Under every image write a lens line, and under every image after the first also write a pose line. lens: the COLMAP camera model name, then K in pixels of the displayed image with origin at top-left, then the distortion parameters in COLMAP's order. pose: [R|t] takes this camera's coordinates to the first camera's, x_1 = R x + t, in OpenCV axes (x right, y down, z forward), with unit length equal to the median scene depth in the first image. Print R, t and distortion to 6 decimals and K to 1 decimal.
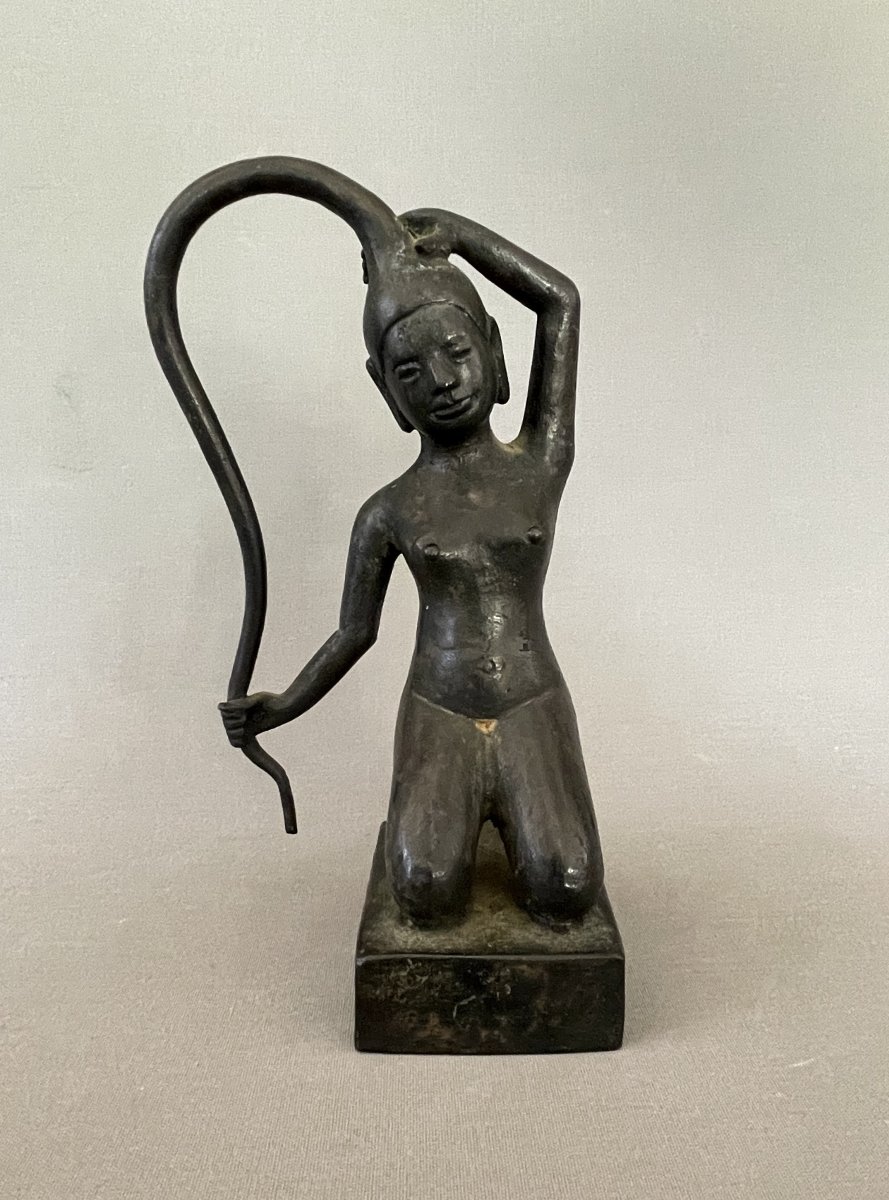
lens RADIAL K [[768.6, 0, 444.7], [0, 768.6, 604.6], [0, 0, 1]] dist [0.000994, 0.002988]
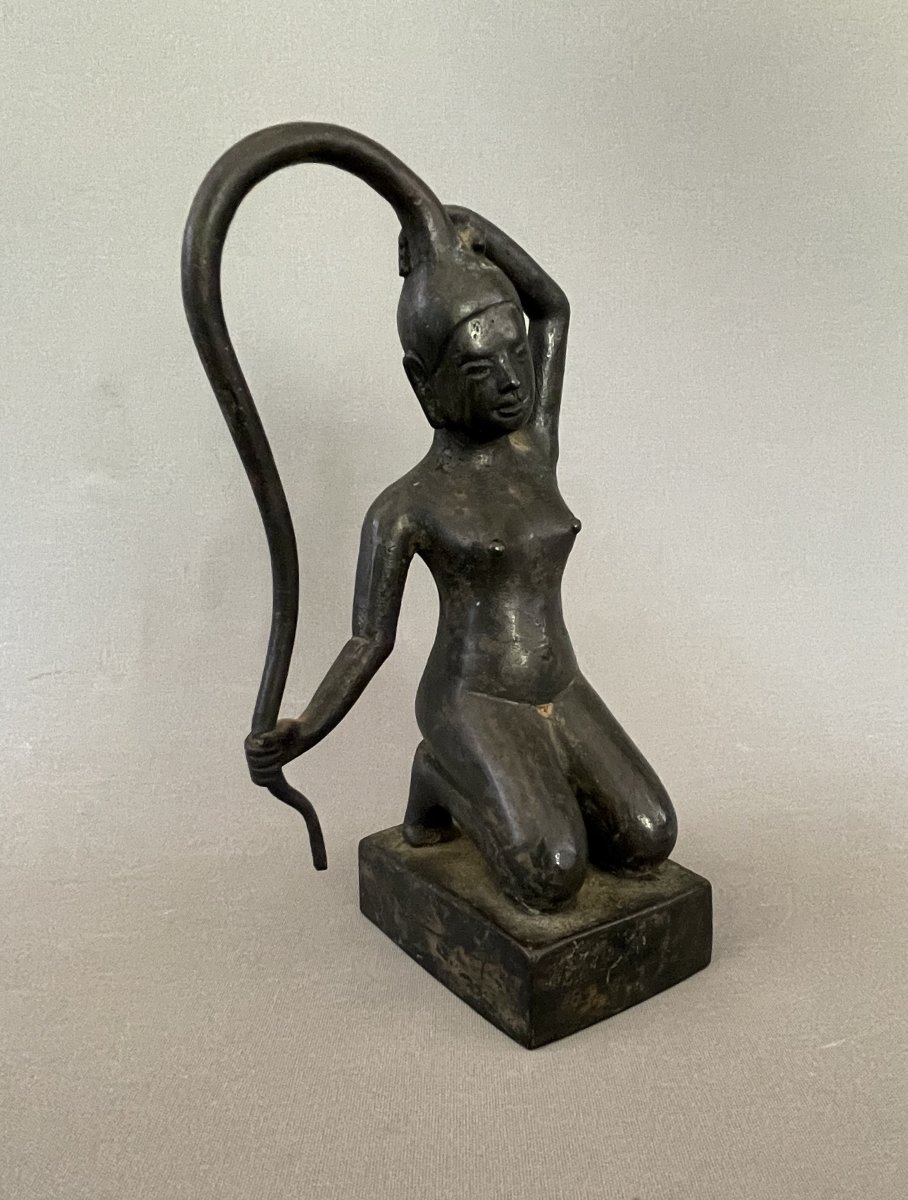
lens RADIAL K [[781.0, 0, 454.2], [0, 781.0, 595.8], [0, 0, 1]] dist [0.001990, -0.003472]
pose [[0.862605, -0.090246, 0.497764, -0.609856], [0.094508, 0.995384, 0.016688, -0.028723], [-0.496973, 0.032648, 0.867152, 0.144602]]
